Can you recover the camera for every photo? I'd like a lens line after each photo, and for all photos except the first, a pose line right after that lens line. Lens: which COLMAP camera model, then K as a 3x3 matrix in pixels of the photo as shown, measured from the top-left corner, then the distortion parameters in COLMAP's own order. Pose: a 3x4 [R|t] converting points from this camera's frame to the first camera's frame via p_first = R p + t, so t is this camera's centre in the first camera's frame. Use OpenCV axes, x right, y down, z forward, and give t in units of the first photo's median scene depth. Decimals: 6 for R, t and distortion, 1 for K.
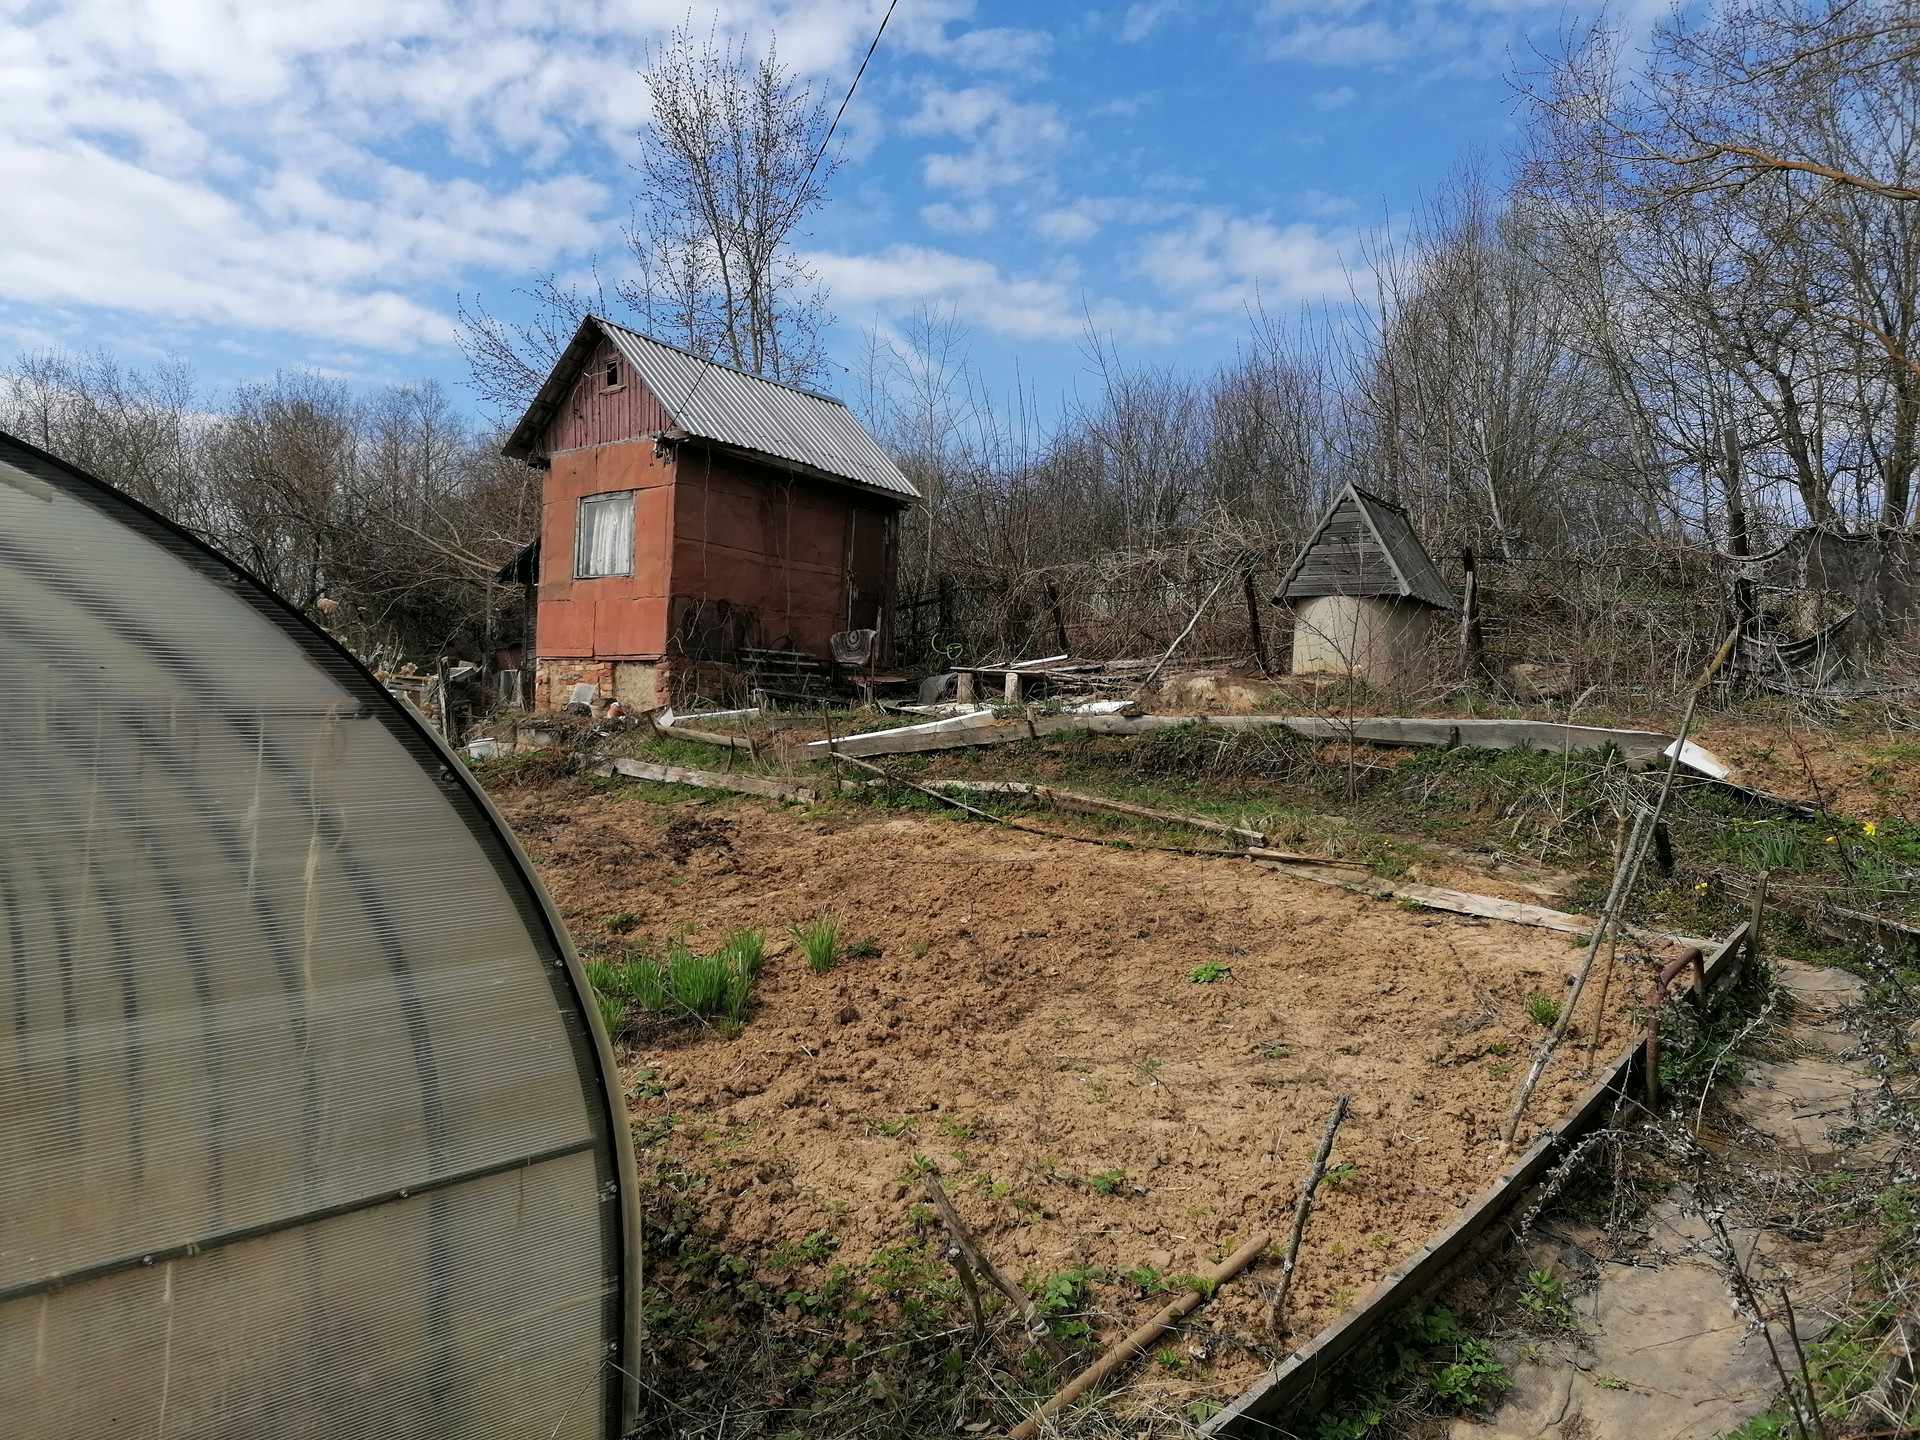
lens RADIAL K [[1627.6, 0, 993.0], [0, 1627.6, 727.4], [0, 0, 1]] dist [0.118076, -0.174489]
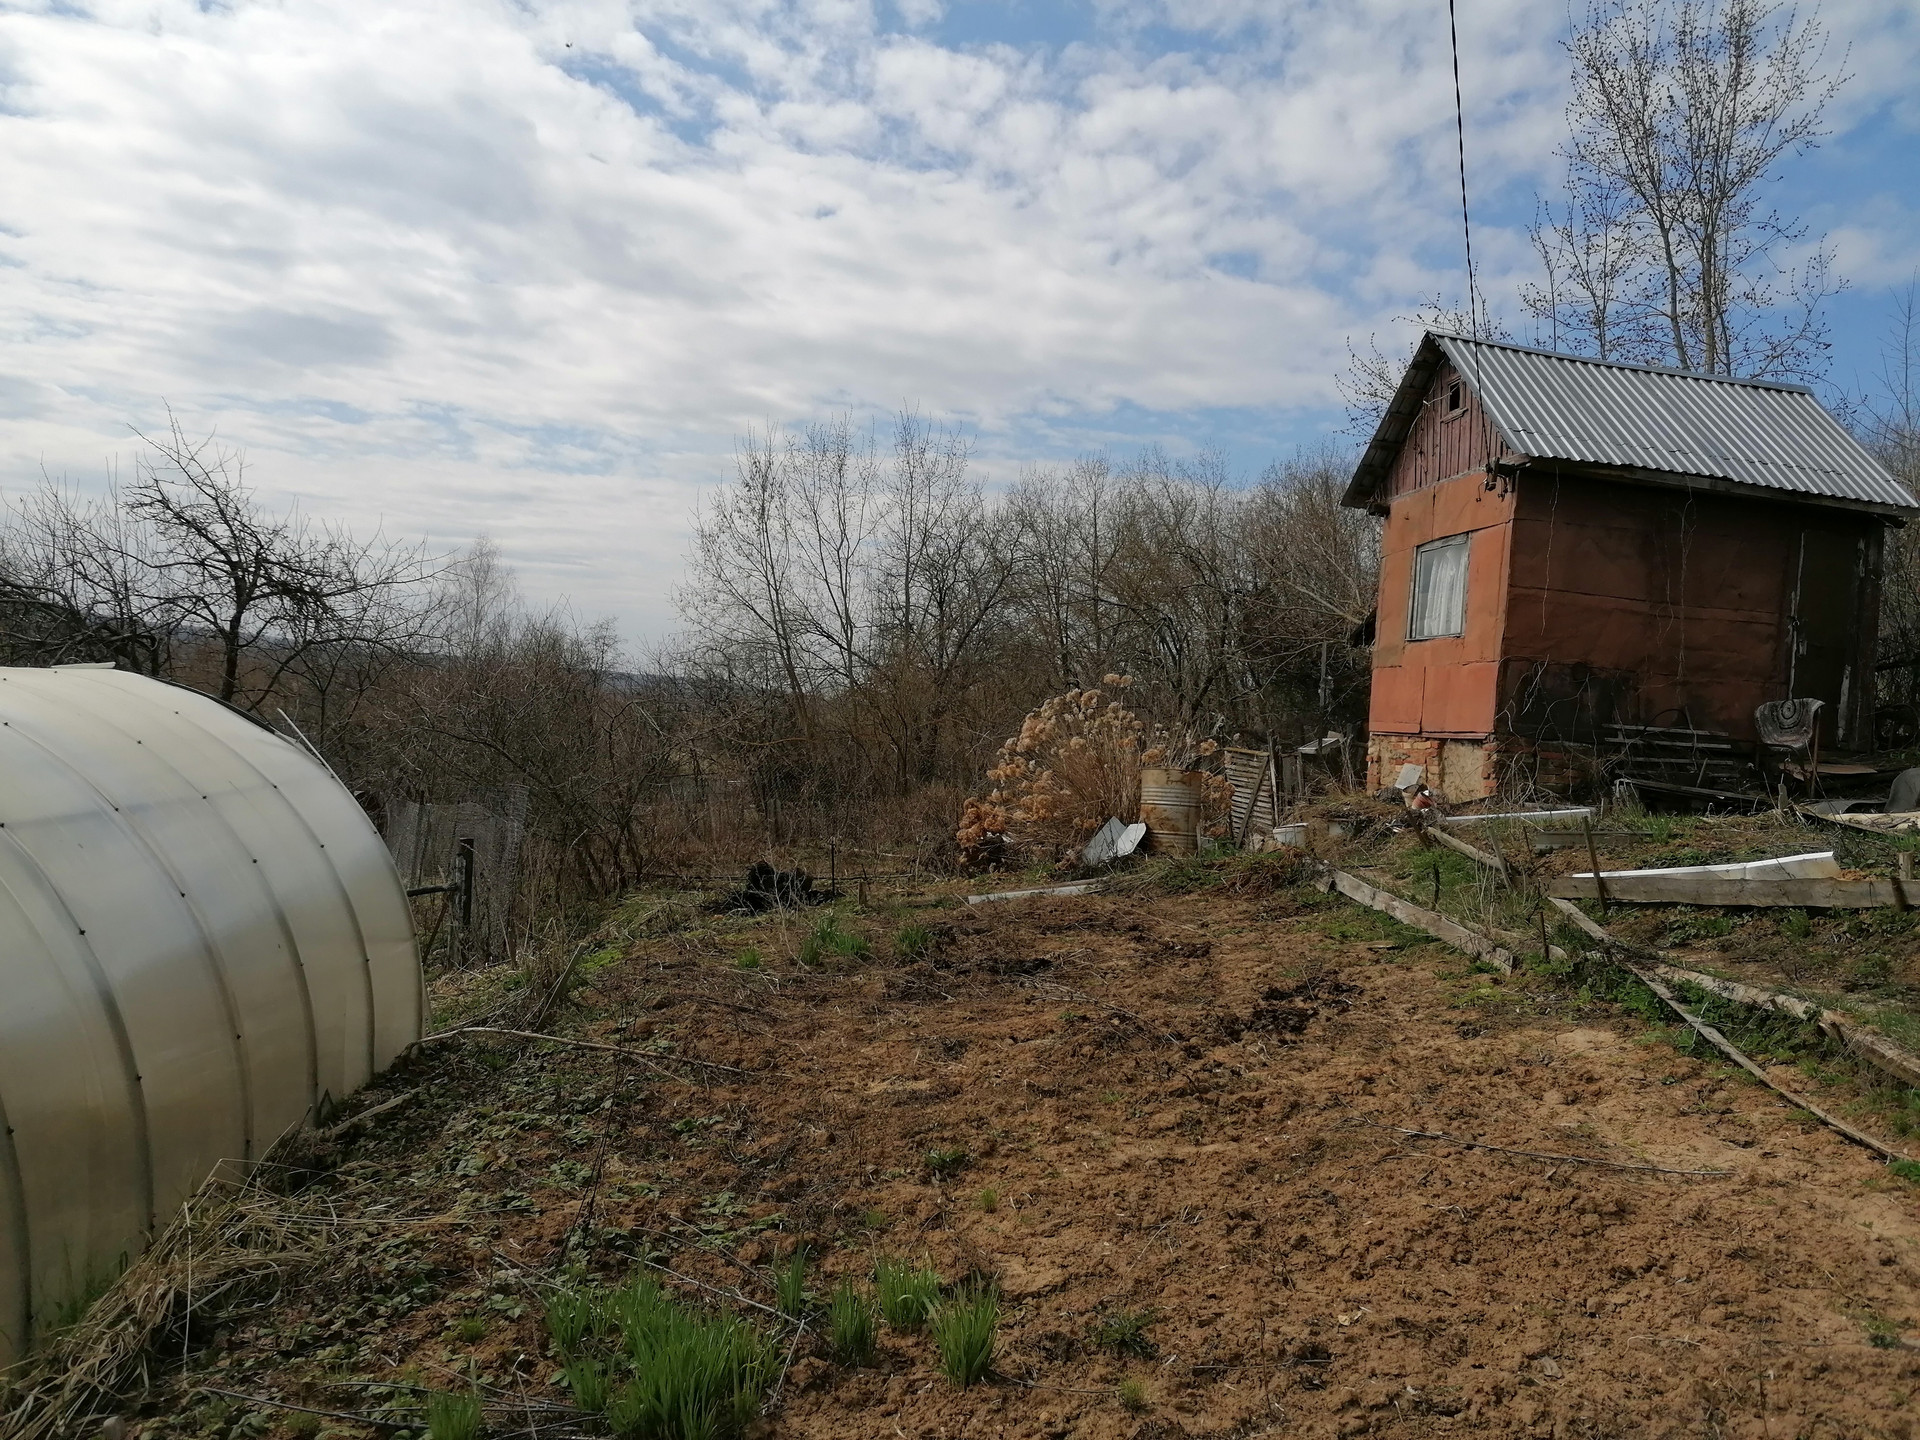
lens RADIAL K [[1536.2, 0, 880.4], [0, 1536.2, 718.4], [0, 0, 1]] dist [0.214654, -0.238892]
pose [[0.747463, 0.005565, -0.664280, 0.082082], [-0.028036, 0.999338, -0.023175, -0.023033], [0.663712, 0.035947, 0.747124, 0.199501]]
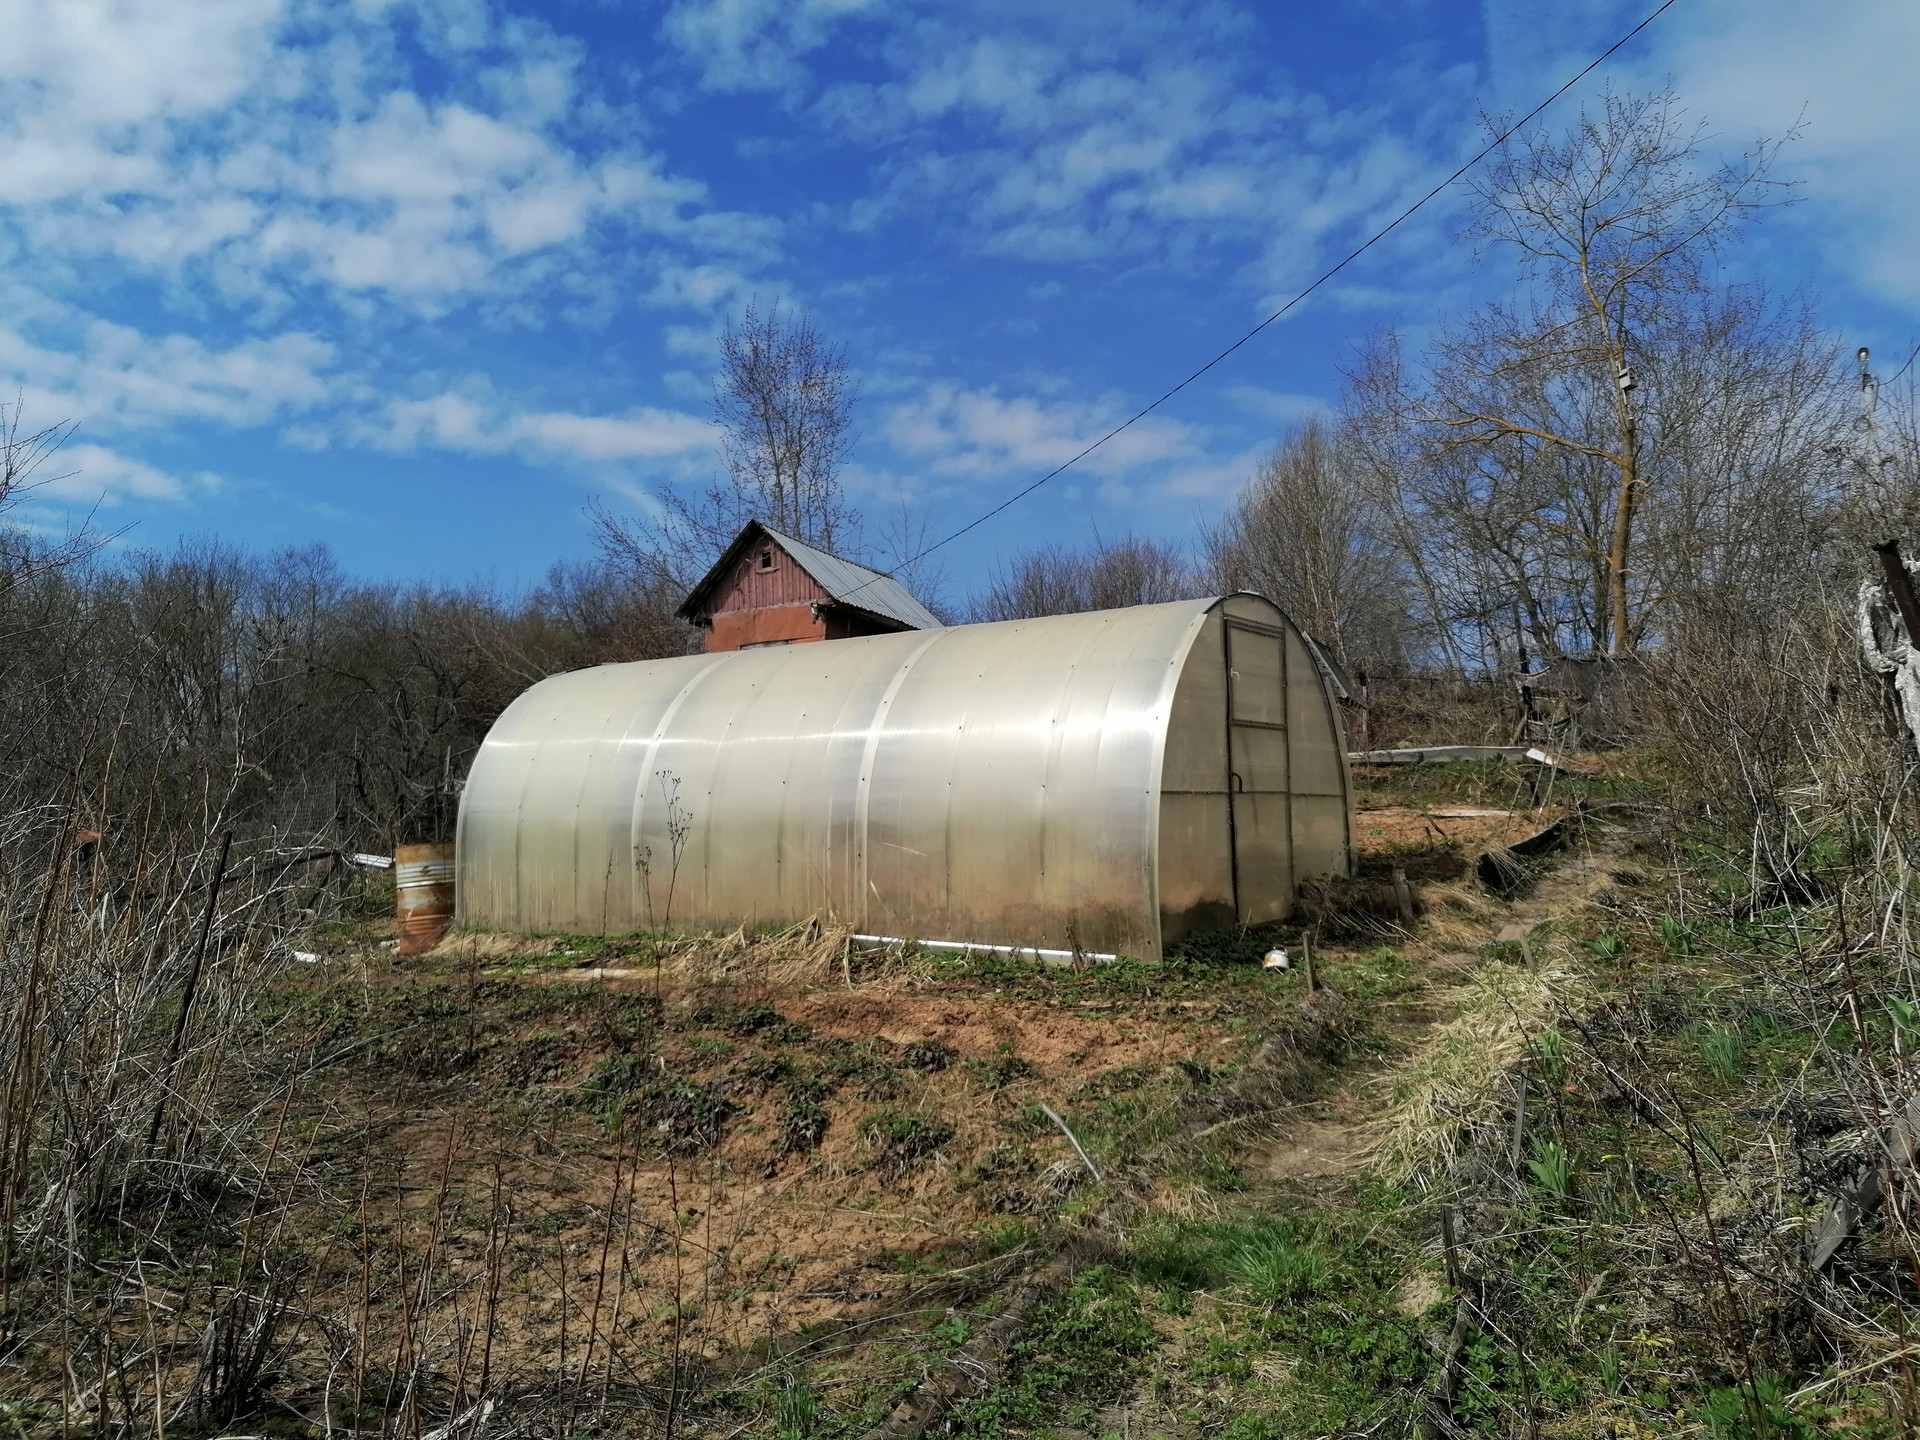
lens RADIAL K [[1600.9, 0, 961.2], [0, 1600.9, 769.2], [0, 0, 1]] dist [0.095288, -0.127488]
pose [[0.986270, -0.022904, 0.163542, -0.283703], [0.032870, 0.997747, -0.058492, 0.052690], [-0.161834, 0.063065, 0.984801, -0.380279]]
